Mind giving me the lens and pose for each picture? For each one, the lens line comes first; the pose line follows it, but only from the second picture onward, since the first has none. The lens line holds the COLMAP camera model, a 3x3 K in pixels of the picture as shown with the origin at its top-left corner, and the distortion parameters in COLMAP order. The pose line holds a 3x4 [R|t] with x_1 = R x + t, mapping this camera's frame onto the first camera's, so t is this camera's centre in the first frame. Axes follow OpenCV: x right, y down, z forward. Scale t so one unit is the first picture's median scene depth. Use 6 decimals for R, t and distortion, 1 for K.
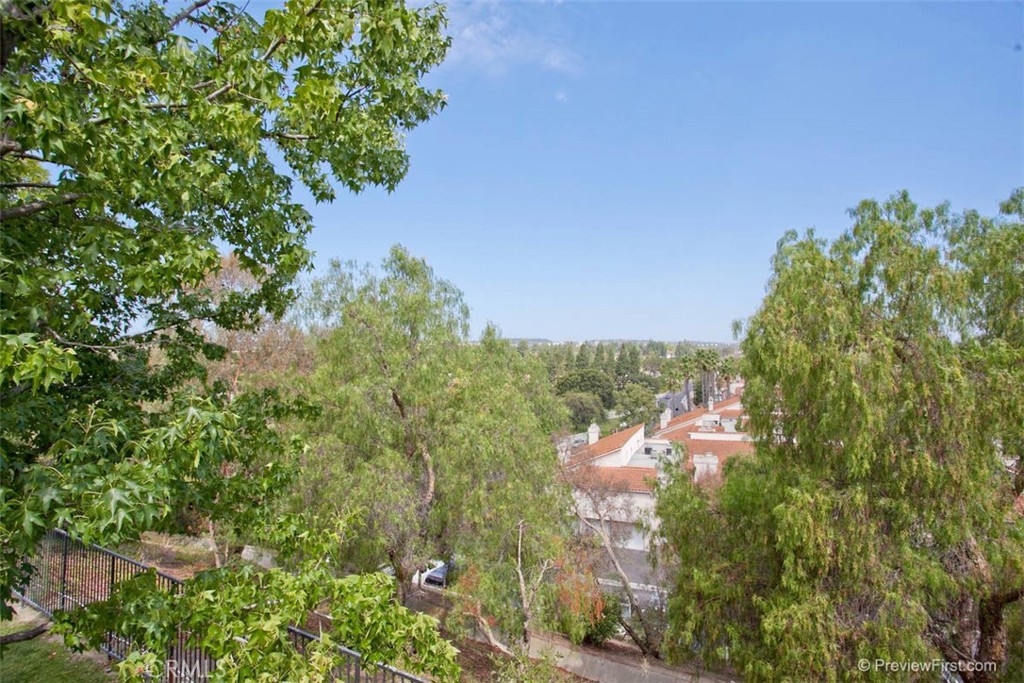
lens RADIAL K [[506.0, 0, 515.6], [0, 506.0, 334.1], [0, 0, 1]] dist [-0.040186, 0.010774]
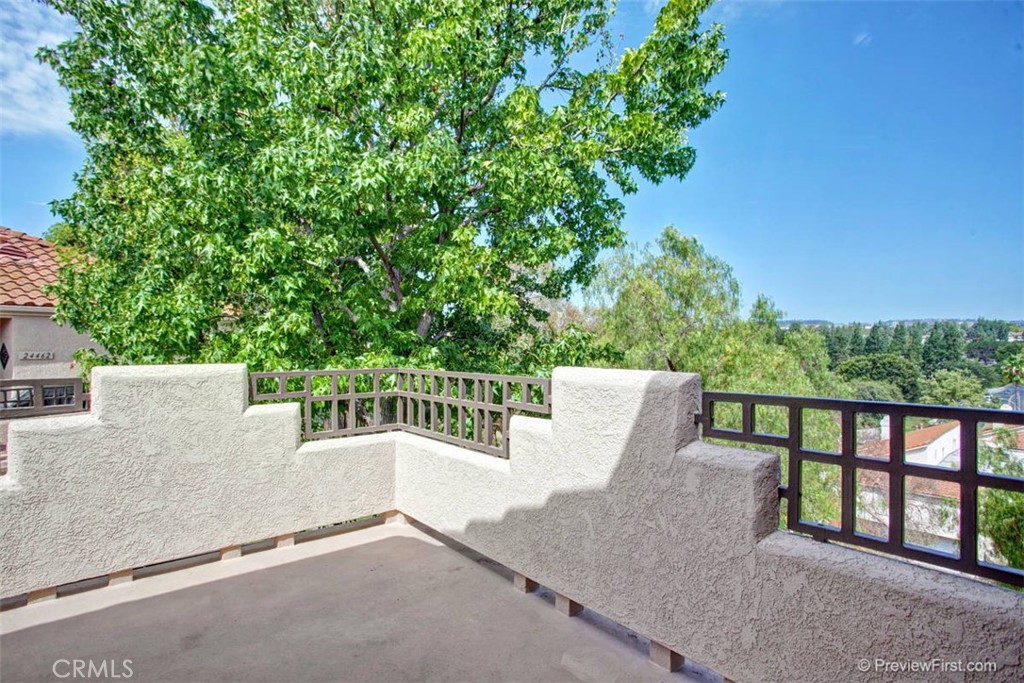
lens RADIAL K [[506.0, 0, 515.9], [0, 506.0, 333.8], [0, 0, 1]] dist [-0.040186, 0.010774]
pose [[0.880600, -0.008665, -0.473780, -0.005169], [0.023185, 0.999423, 0.024815, 0.027159], [0.473292, -0.032837, 0.880293, -0.134679]]
